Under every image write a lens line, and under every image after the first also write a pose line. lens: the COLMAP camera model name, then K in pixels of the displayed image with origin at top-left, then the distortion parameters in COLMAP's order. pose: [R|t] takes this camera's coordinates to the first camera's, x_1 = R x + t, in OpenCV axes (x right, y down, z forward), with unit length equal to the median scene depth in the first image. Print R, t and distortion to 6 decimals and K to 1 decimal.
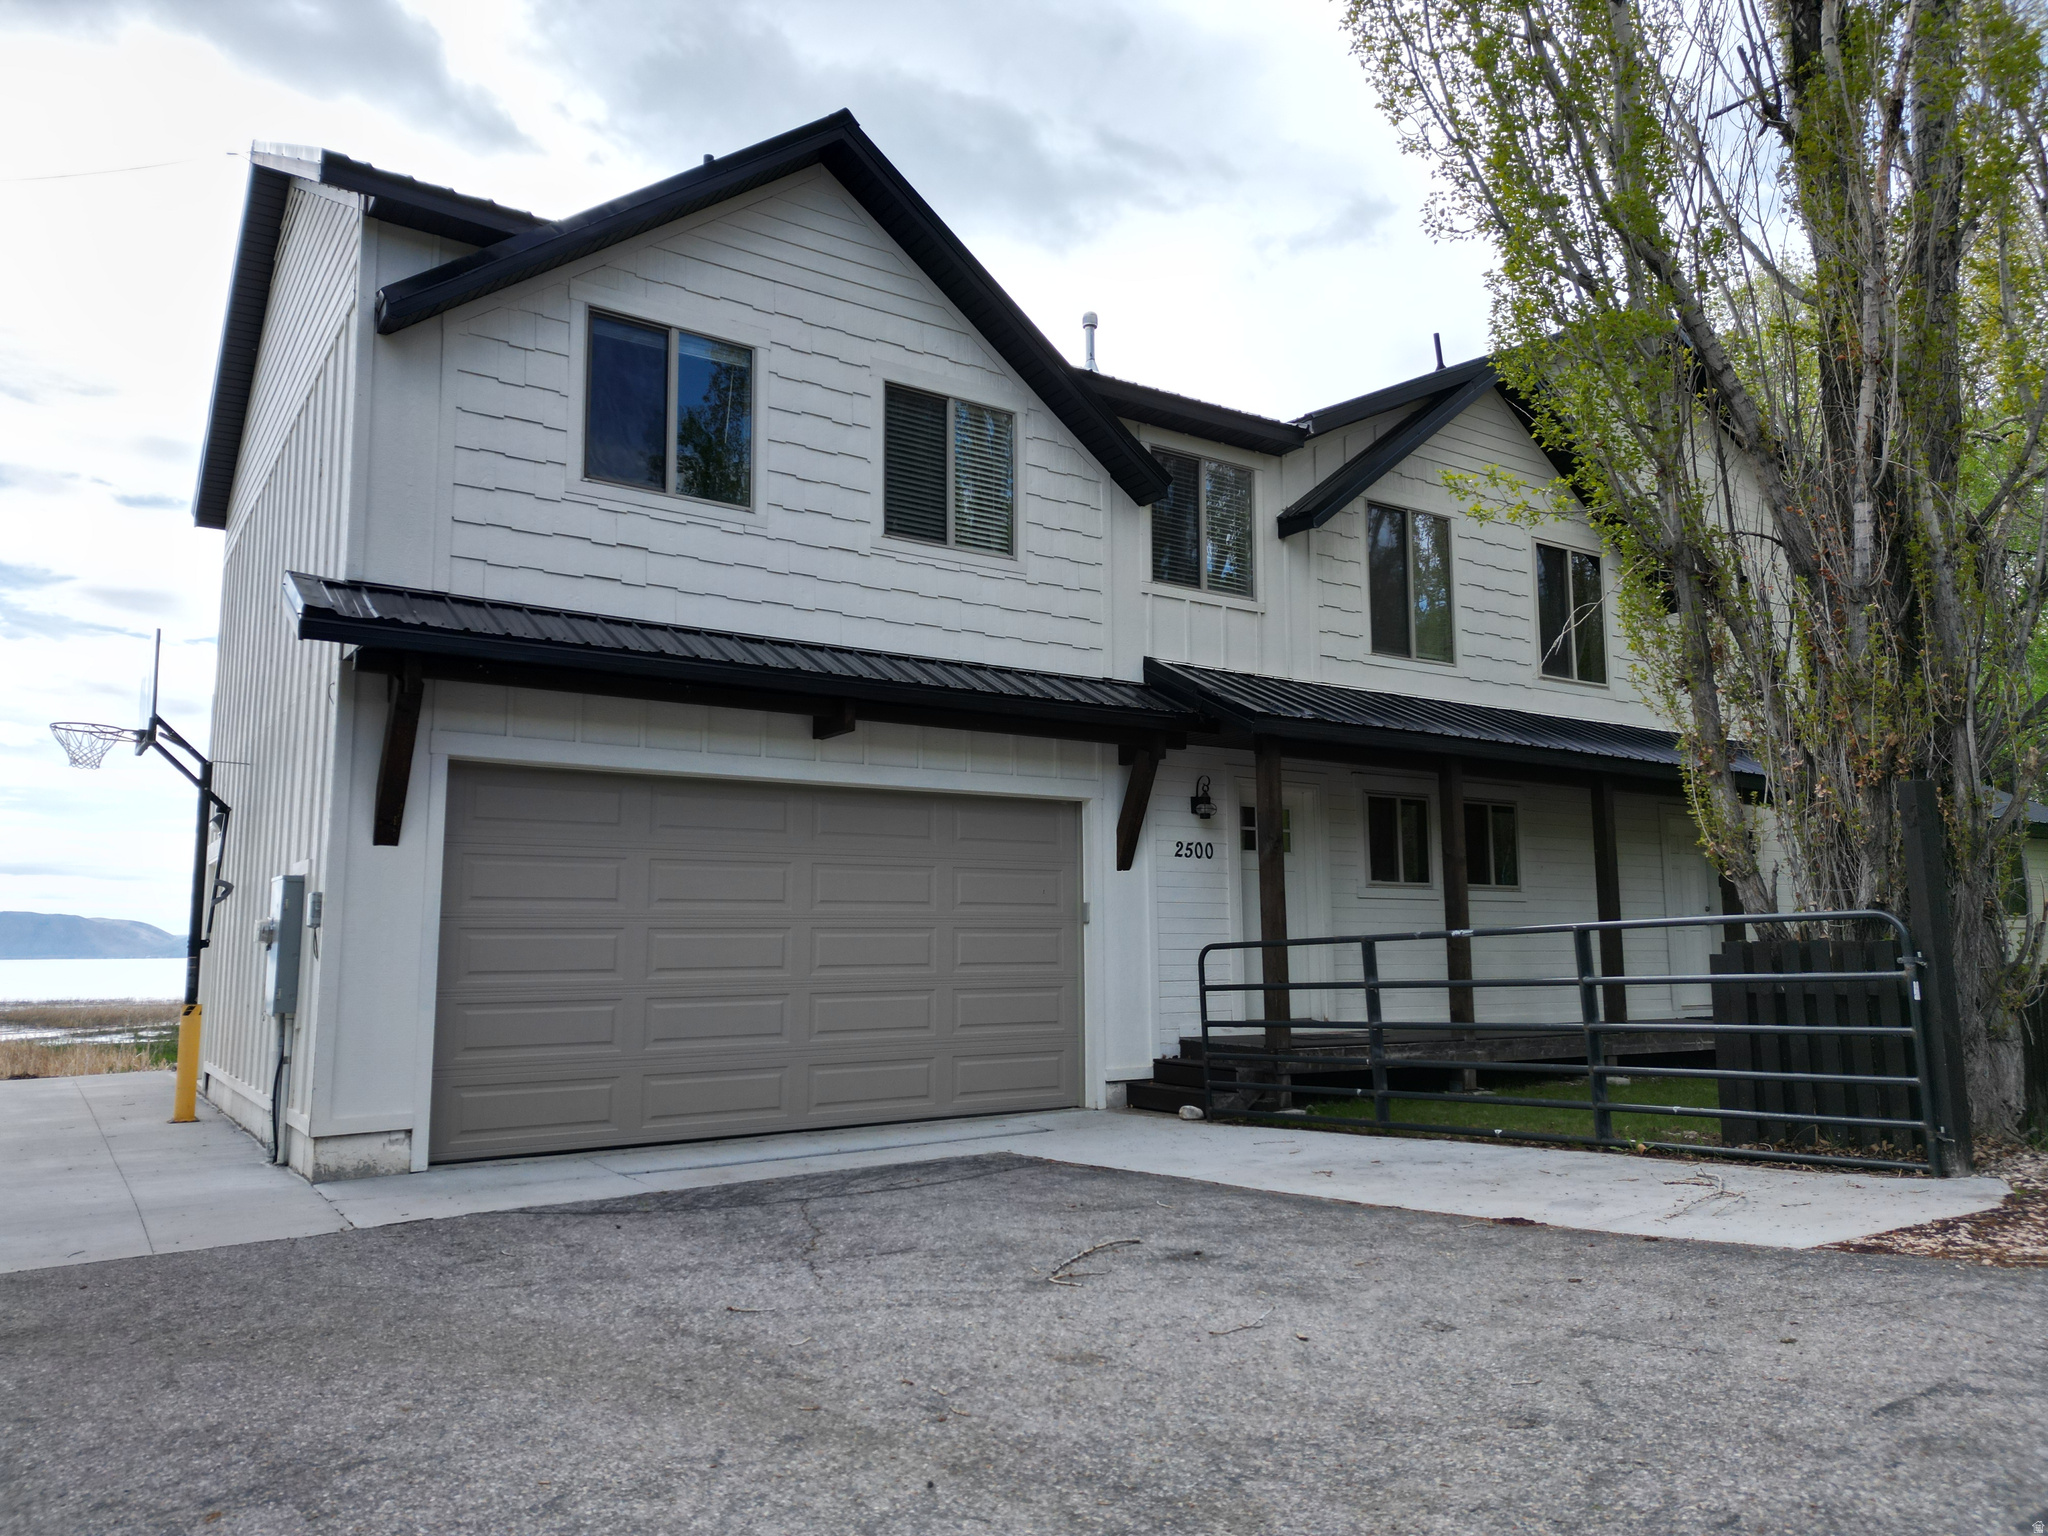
lens RADIAL K [[1410.1, 0, 1020.9], [0, 1410.1, 770.7], [0, 0, 1]] dist [0.093040, -0.088836]
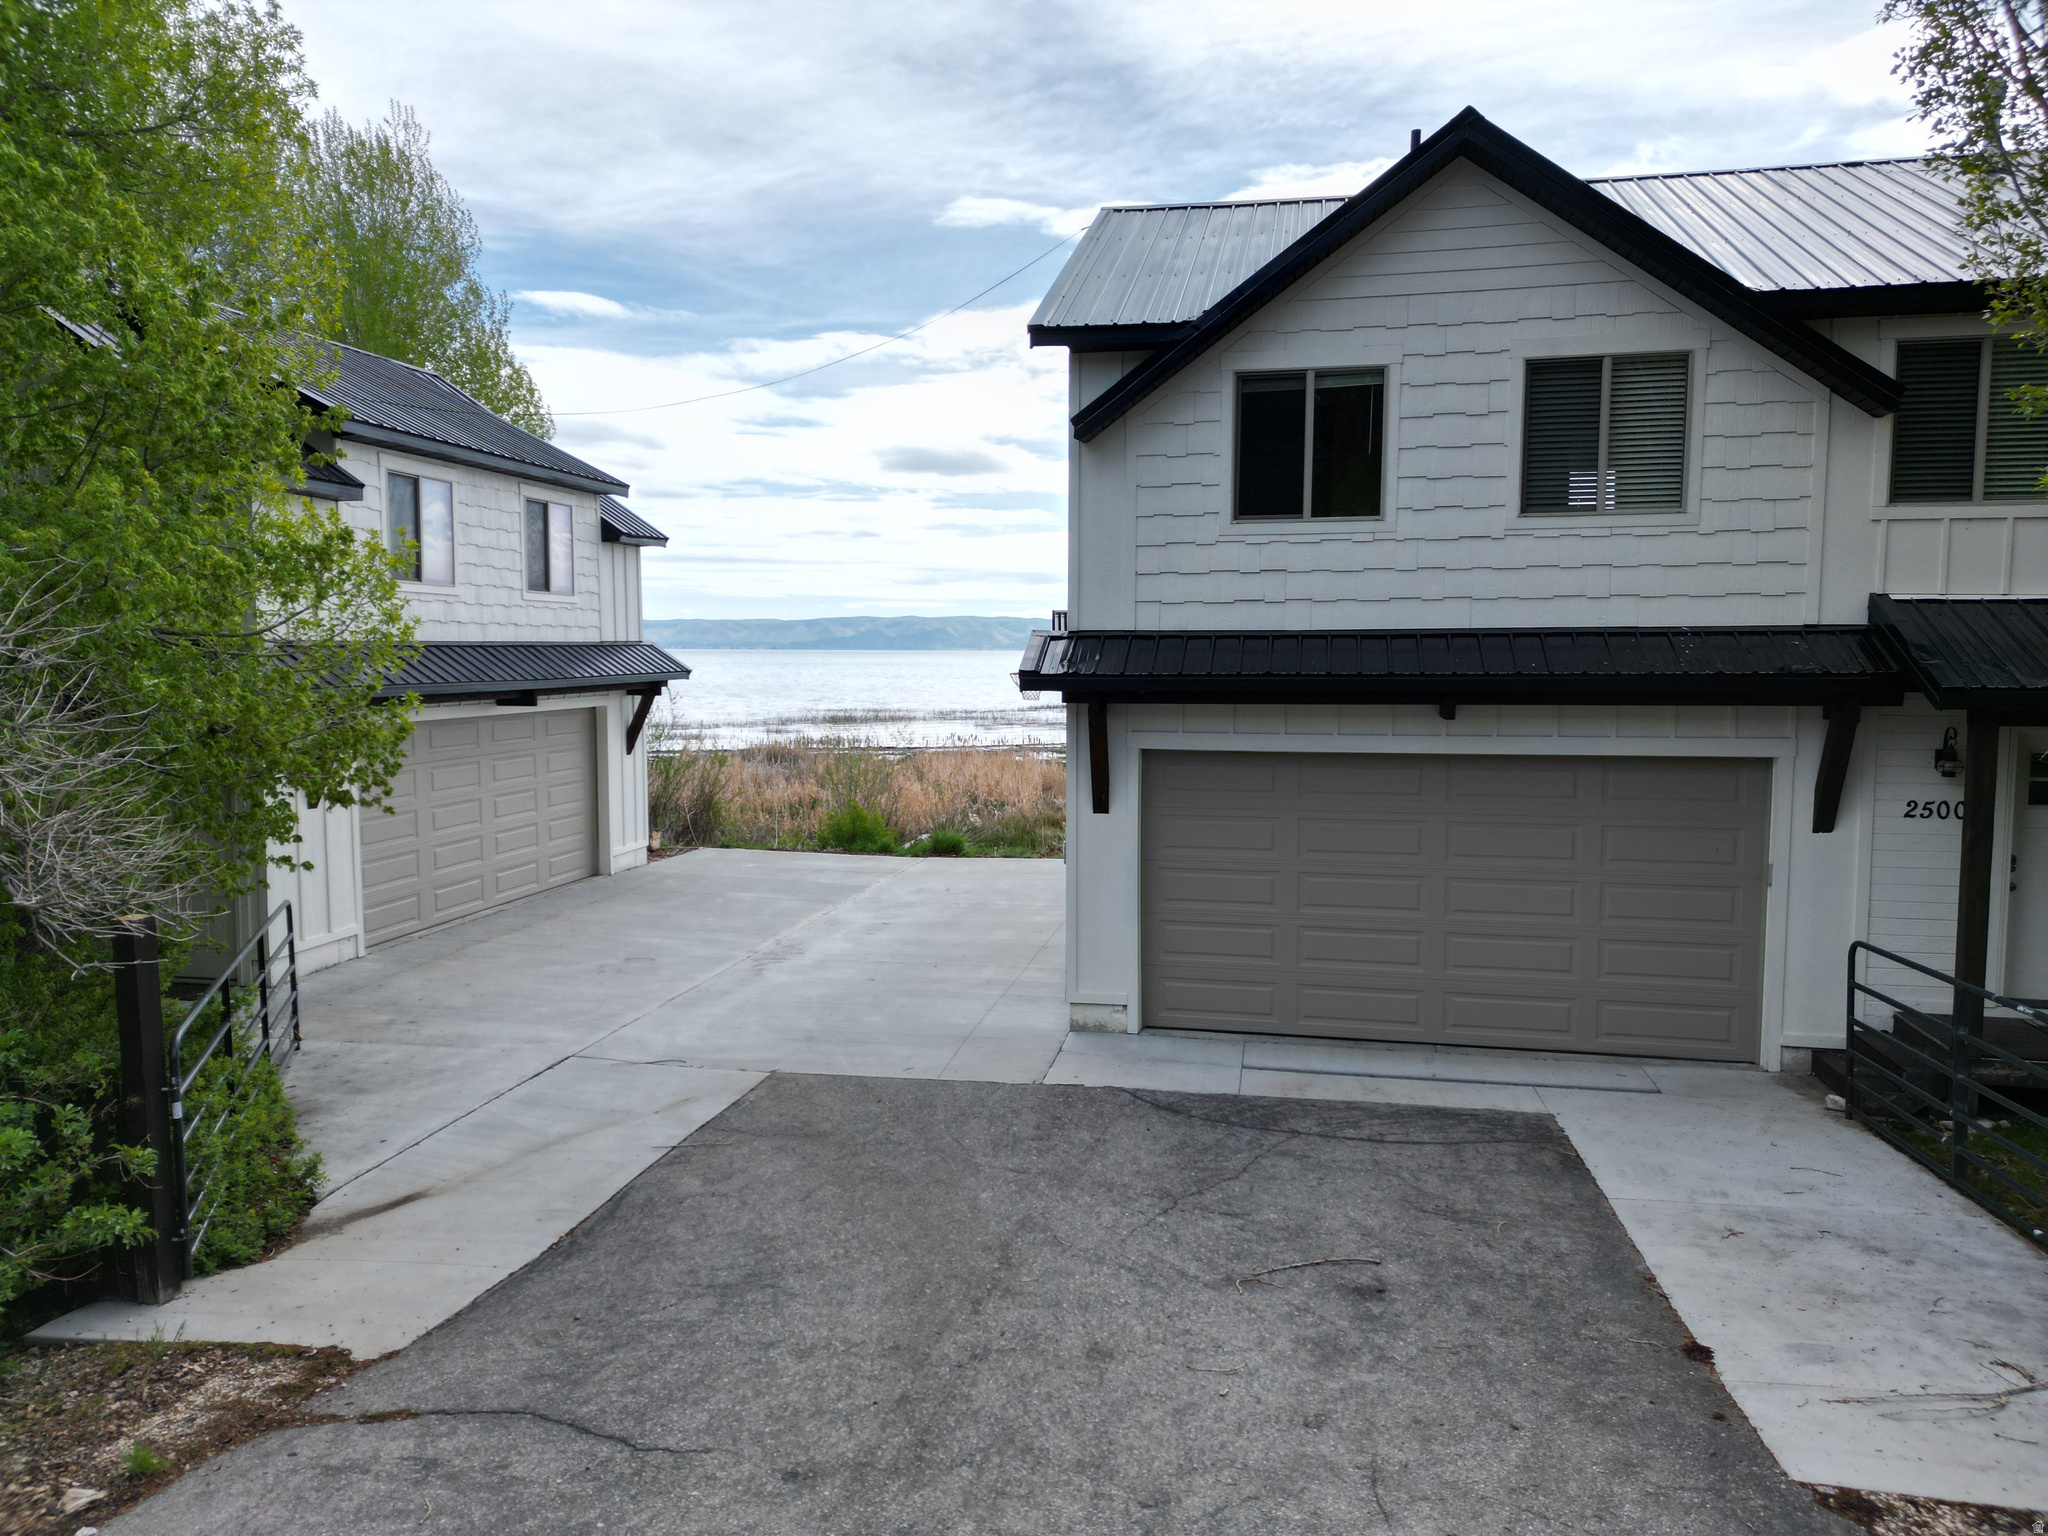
lens RADIAL K [[1410.1, 0, 1020.9], [0, 1410.1, 770.7], [0, 0, 1]] dist [0.093040, -0.088836]
pose [[0.703606, 0.065702, -0.707546, 0.399221], [0.084665, 0.980872, 0.175275, -0.195266], [0.705528, -0.183229, 0.684585, -0.020499]]
